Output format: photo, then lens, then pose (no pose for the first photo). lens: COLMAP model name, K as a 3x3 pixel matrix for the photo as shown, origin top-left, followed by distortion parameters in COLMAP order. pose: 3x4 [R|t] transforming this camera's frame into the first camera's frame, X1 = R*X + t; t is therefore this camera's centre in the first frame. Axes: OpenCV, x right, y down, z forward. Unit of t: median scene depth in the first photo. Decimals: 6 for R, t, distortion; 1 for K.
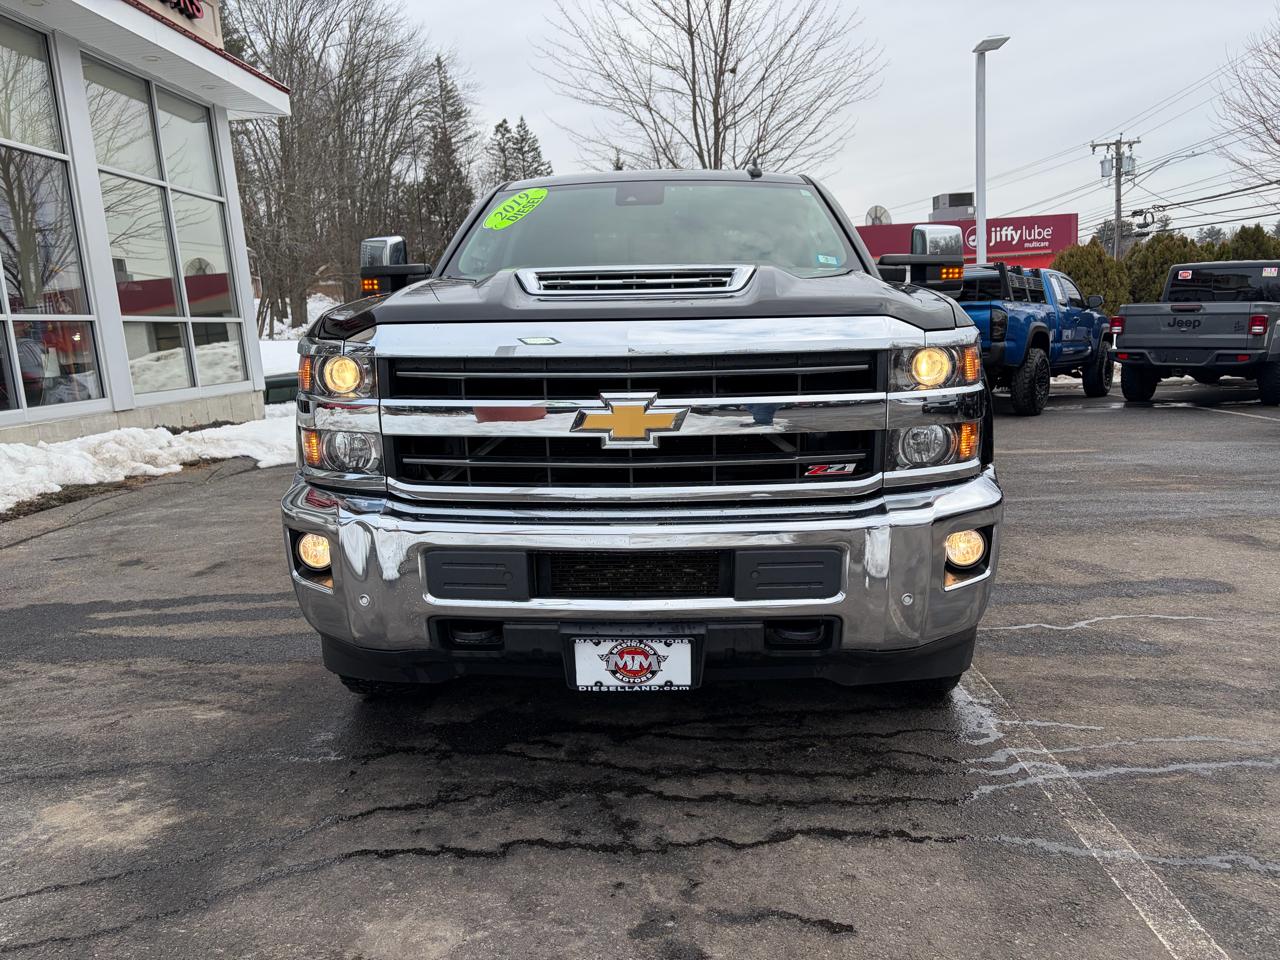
lens RADIAL K [[961.2, 0, 646.1], [0, 961.2, 485.7], [0, 0, 1]] dist [0.051653, -0.050775]
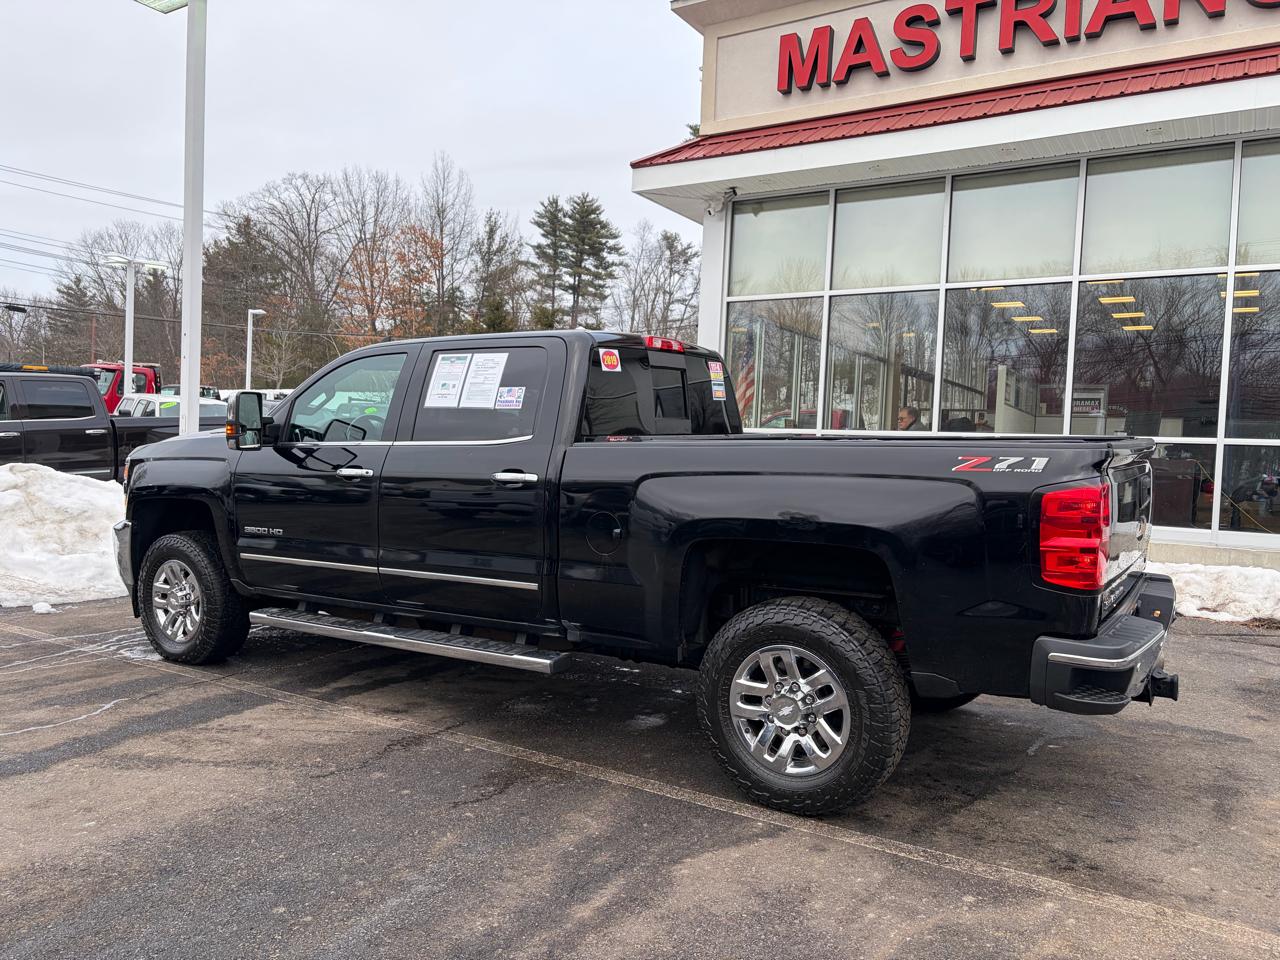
lens RADIAL K [[961.2, 0, 641.6], [0, 961.2, 497.4], [0, 0, 1]] dist [0.051653, -0.050775]
pose [[-0.498145, 0.082395, -0.863170, 1.432549], [-0.151432, 0.971909, 0.180168, -0.554755], [0.853768, 0.220462, -0.471674, 2.599007]]
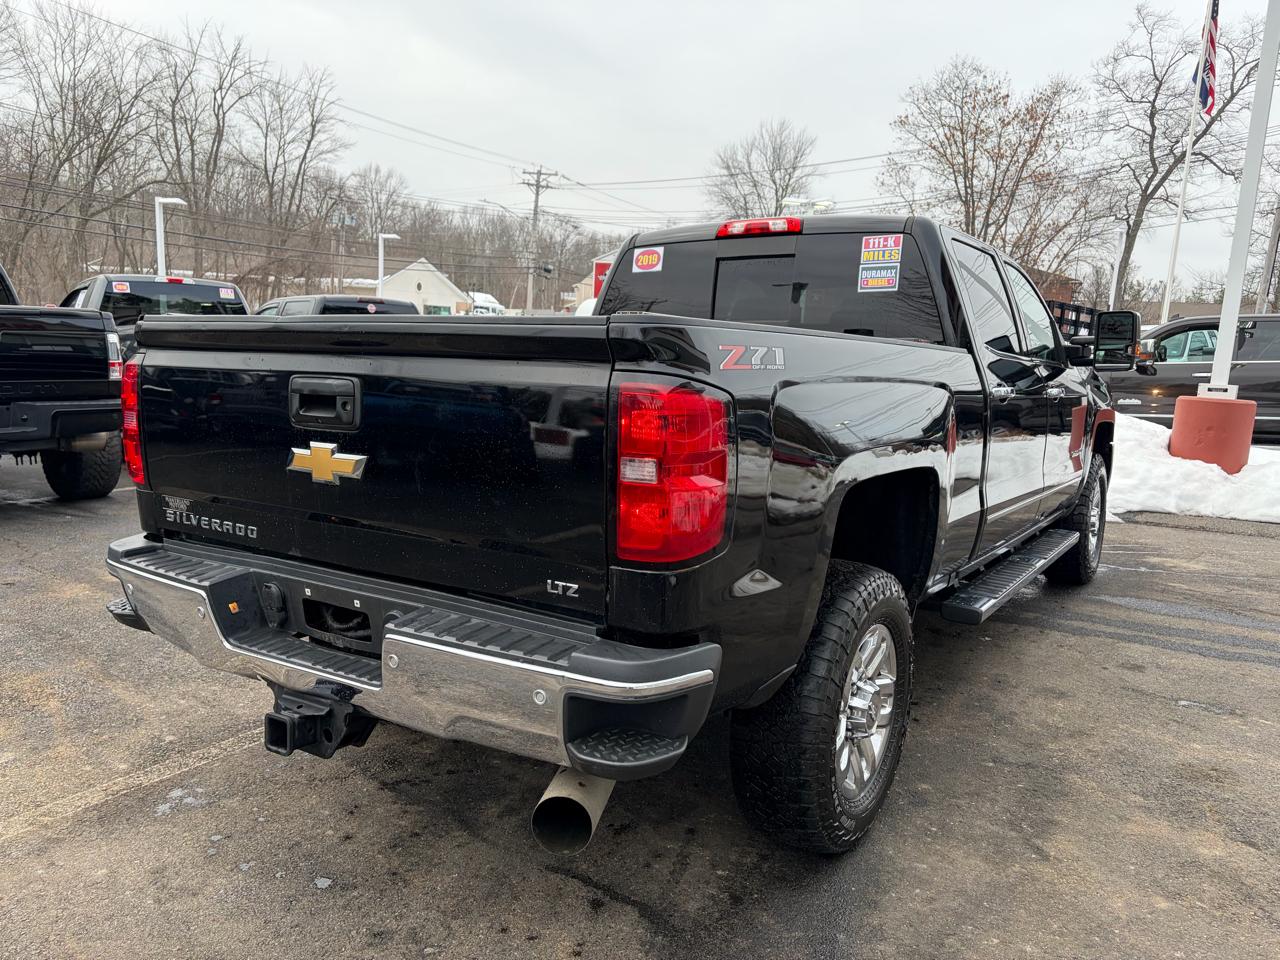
lens RADIAL K [[961.2, 0, 646.1], [0, 961.2, 490.3], [0, 0, 1]] dist [0.051653, -0.050775]
pose [[-0.861525, -0.069333, 0.502959, -0.503209], [0.083612, 0.957732, 0.275244, -0.551387], [-0.500783, 0.279183, -0.819312, 3.046100]]
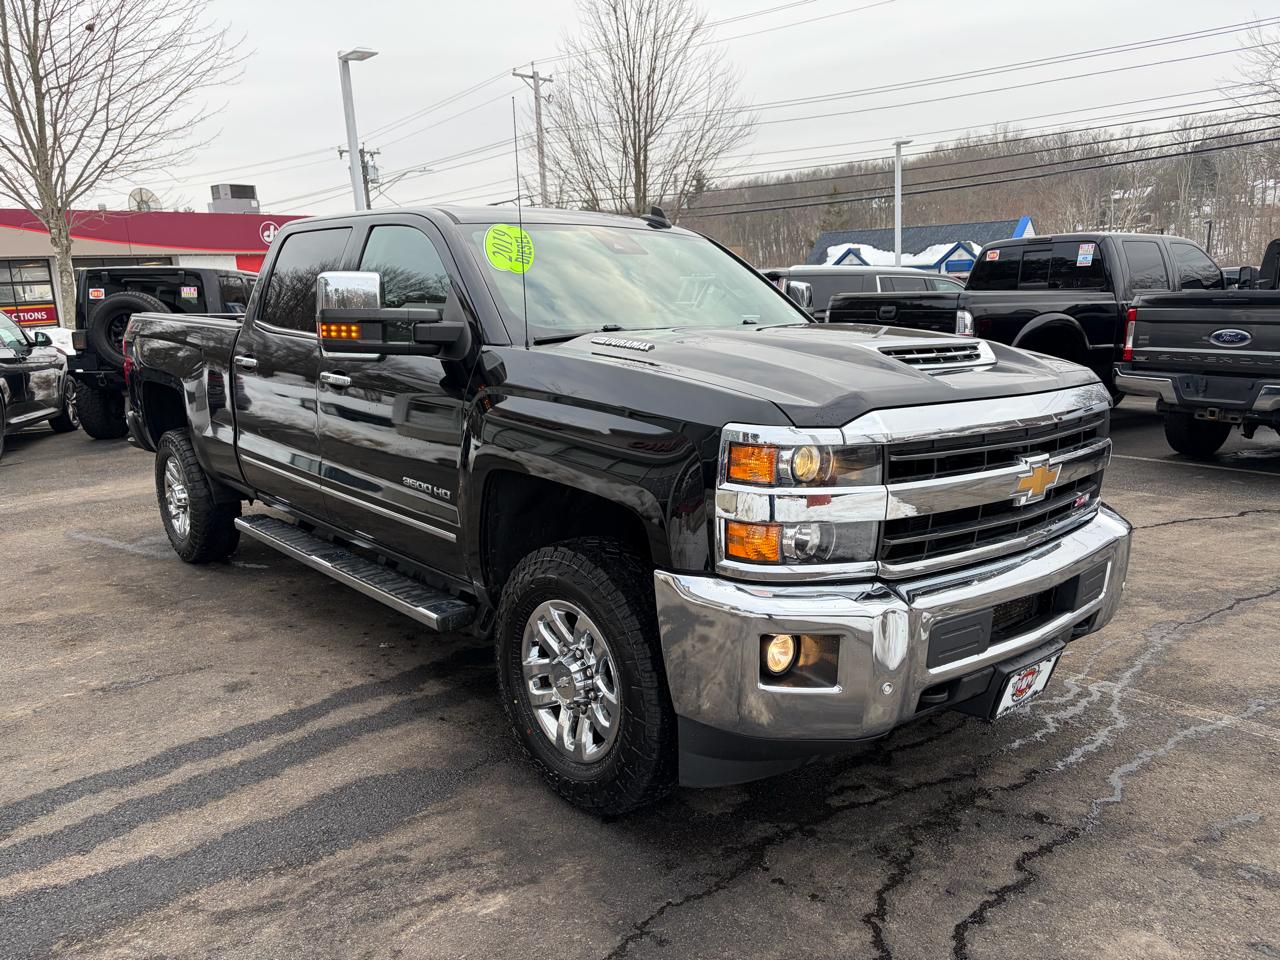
lens RADIAL K [[961.2, 0, 642.6], [0, 961.2, 480.4], [0, 0, 1]] dist [0.051653, -0.050775]
pose [[0.722996, -0.109591, 0.682105, -0.864989], [0.106673, 0.993206, 0.046507, -0.127367], [-0.682567, 0.039138, 0.729774, 0.337600]]
